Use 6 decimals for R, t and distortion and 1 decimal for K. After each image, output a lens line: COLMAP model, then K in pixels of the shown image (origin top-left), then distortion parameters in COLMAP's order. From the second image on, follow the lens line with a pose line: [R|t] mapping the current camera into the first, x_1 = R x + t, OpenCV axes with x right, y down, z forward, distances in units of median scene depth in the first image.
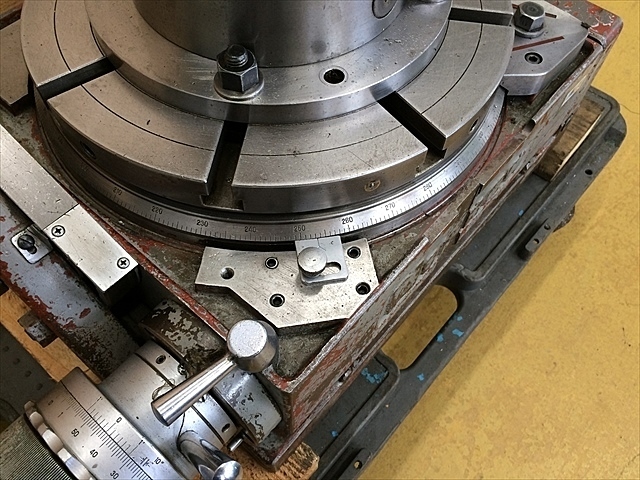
lens RADIAL K [[564.1, 0, 319.9], [0, 564.1, 236.8], [0, 0, 1]] dist [0.086120, -0.139720]
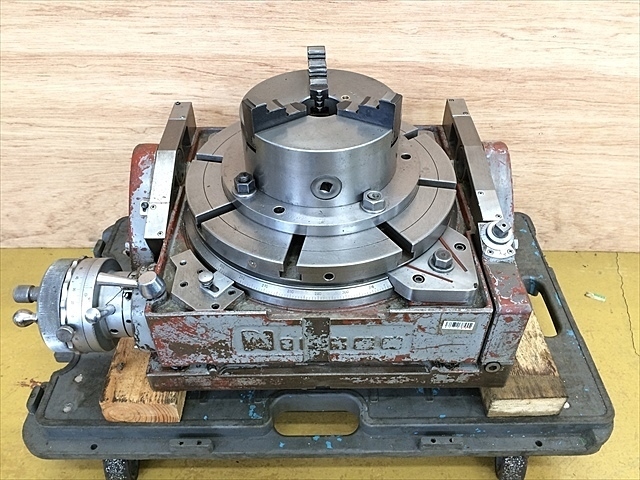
lens RADIAL K [[564.1, 0, 318.5], [0, 564.1, 236.8], [0, 0, 1]] dist [0.086120, -0.139720]
pose [[0.658246, 0.480941, -0.579145, 1.114621], [-0.623434, 0.779470, -0.061287, -0.160752], [0.421951, 0.401400, 0.812918, -0.392879]]
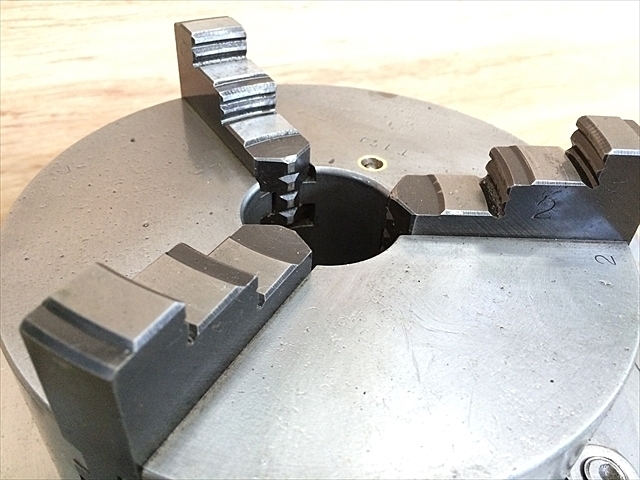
lens RADIAL K [[564.1, 0, 324.1], [0, 564.1, 246.0], [0, 0, 1]] dist [0.086120, -0.139720]
pose [[0.935653, 0.245742, -0.253307, 0.045505], [-0.314092, 0.907116, -0.280154, -0.427134], [0.160933, 0.341689, 0.925931, 0.435989]]
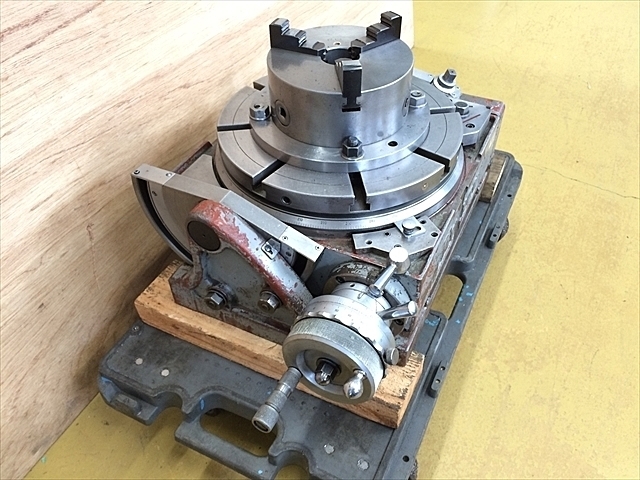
lens RADIAL K [[564.1, 0, 323.3], [0, 564.1, 239.3], [0, 0, 1]] dist [0.086120, -0.139720]
pose [[0.964314, -0.209090, 0.162420, -0.577506], [0.242266, 0.944294, -0.222747, 0.415206], [-0.106798, 0.254147, 0.961251, -0.823342]]
